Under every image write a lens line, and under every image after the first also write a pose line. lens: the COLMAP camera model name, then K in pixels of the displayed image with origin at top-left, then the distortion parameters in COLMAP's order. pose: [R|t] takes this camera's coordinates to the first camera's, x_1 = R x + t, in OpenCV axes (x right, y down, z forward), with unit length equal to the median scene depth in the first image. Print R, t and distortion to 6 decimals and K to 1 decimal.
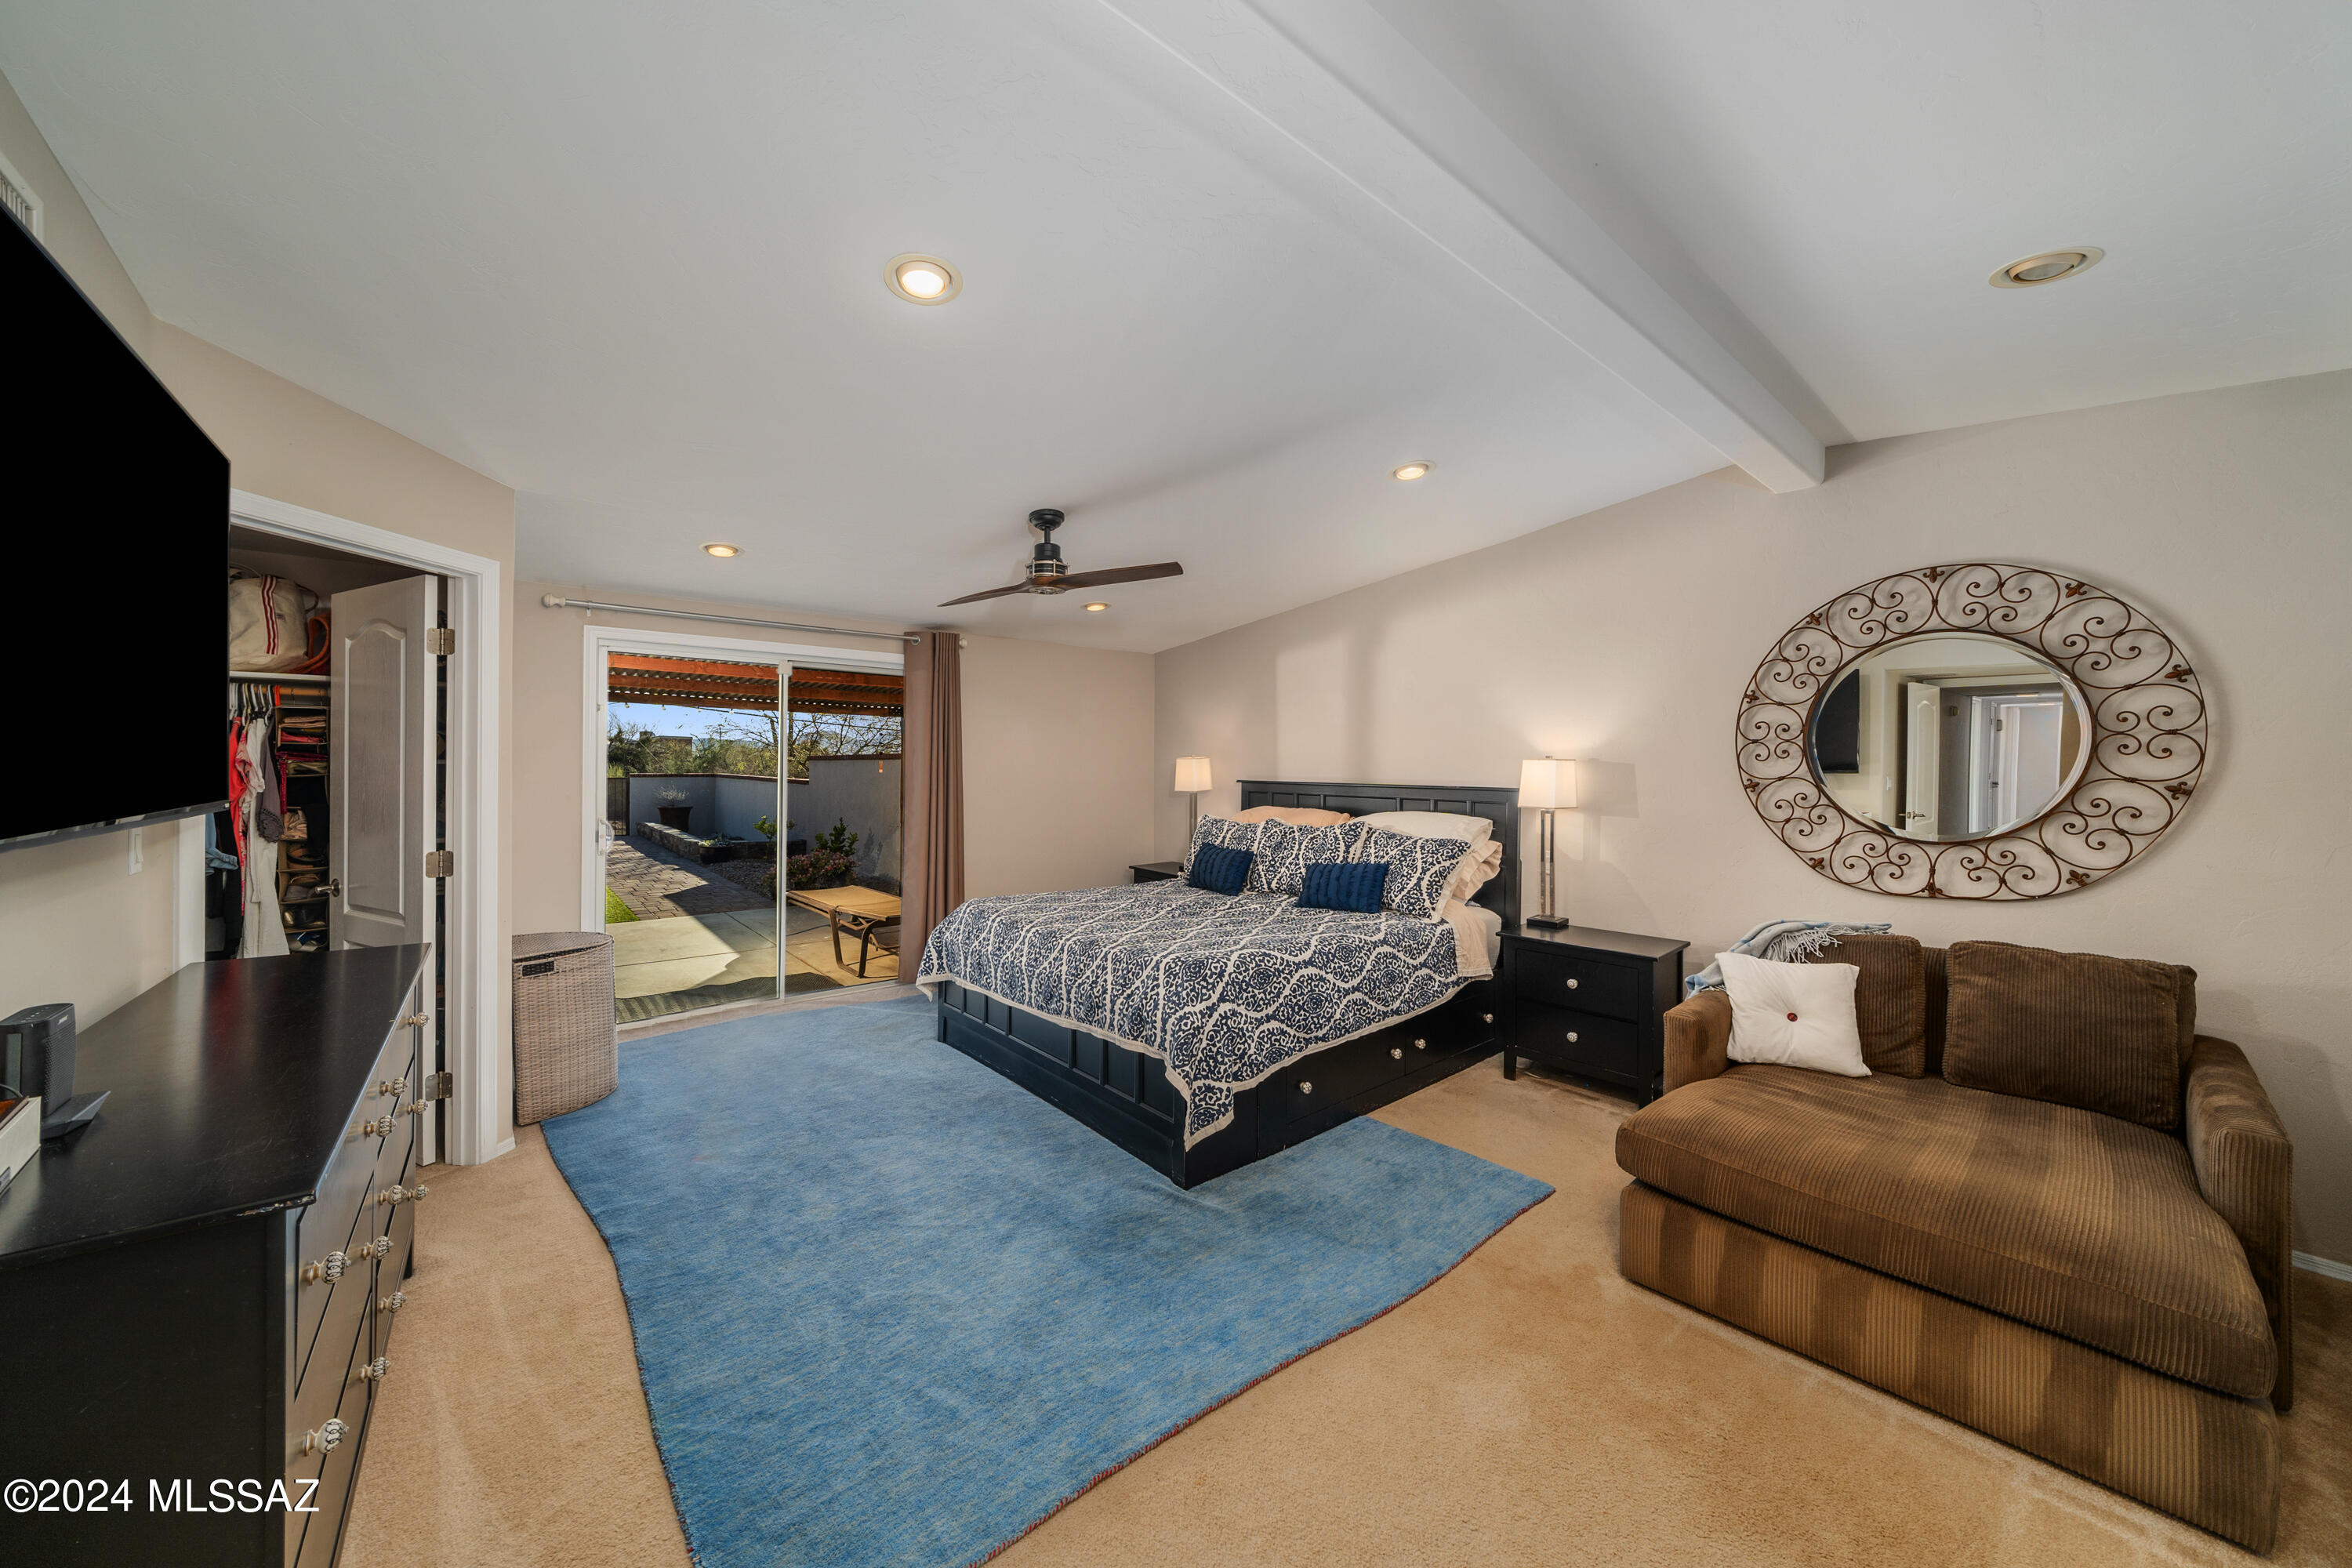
lens RADIAL K [[824.2, 0, 1174.6], [0, 824.2, 765.9], [0, 0, 1]] dist [-0.003038, -0.001069]
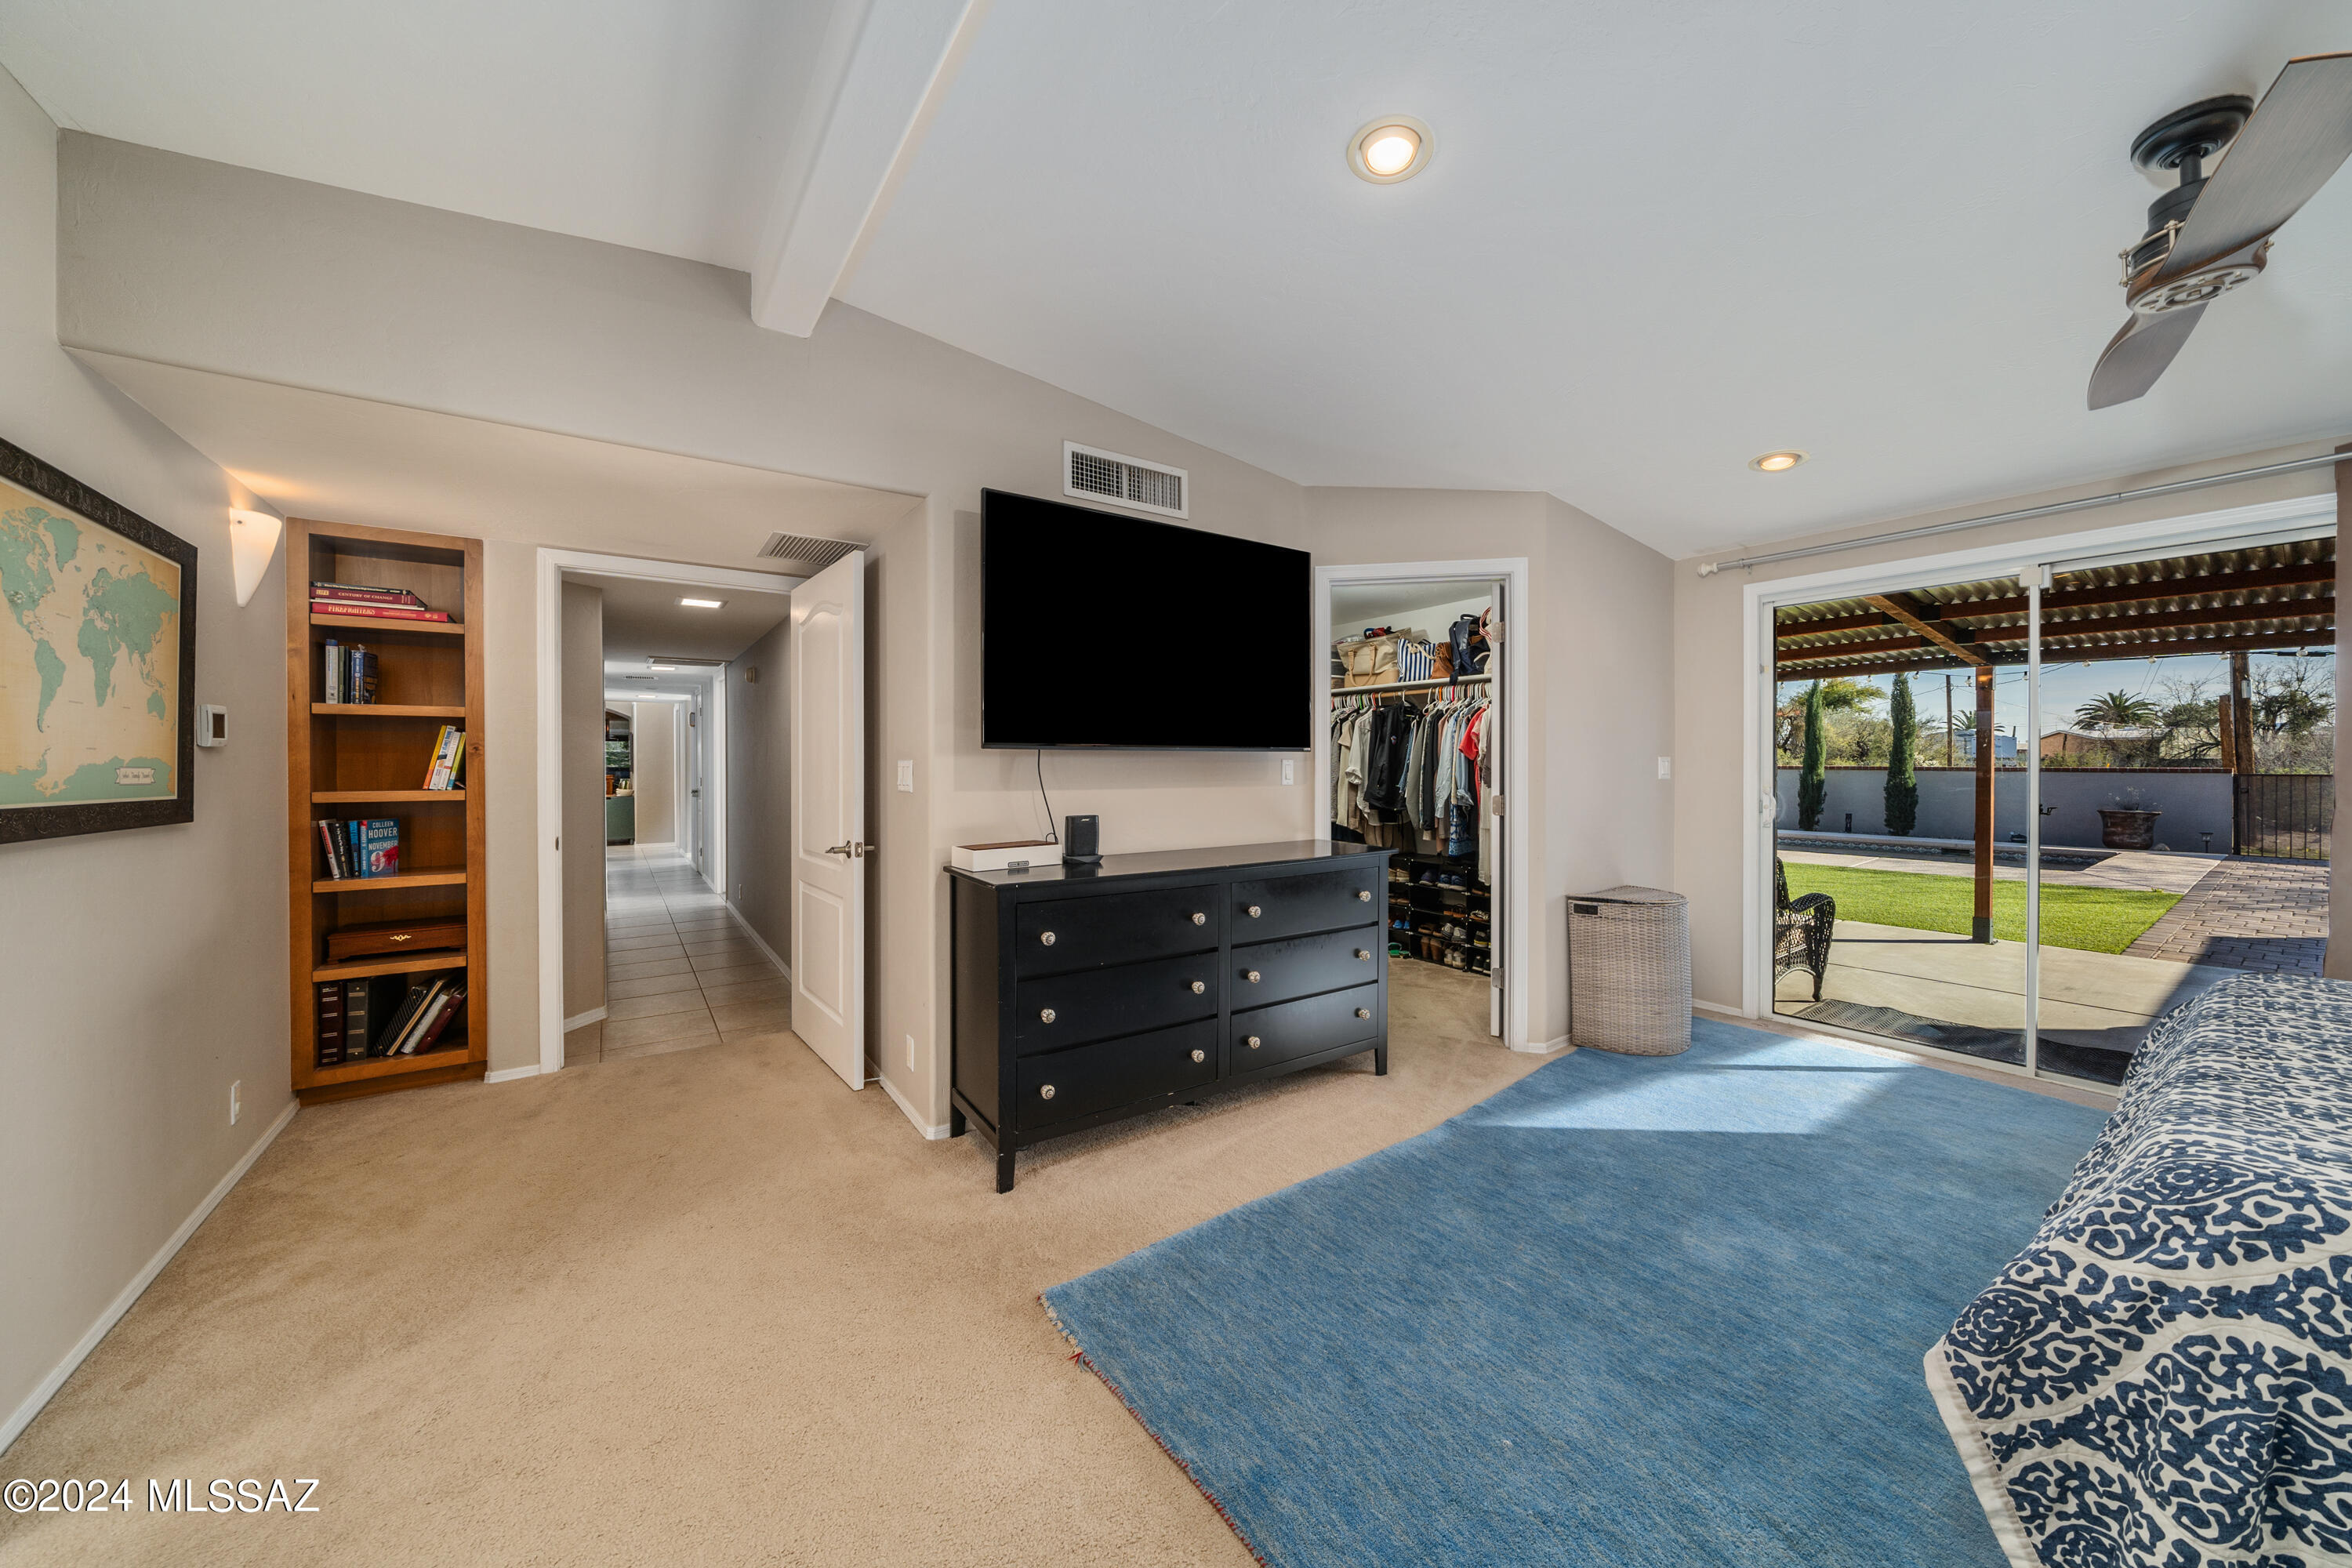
lens RADIAL K [[824.2, 0, 1171.4], [0, 824.2, 779.5], [0, 0, 1]] dist [-0.003038, -0.001069]
pose [[-0.091681, 0.006287, -0.995769, 0.388204], [-0.002785, 0.999975, 0.006570, 0.065908], [0.995785, 0.003376, -0.091661, 0.548171]]
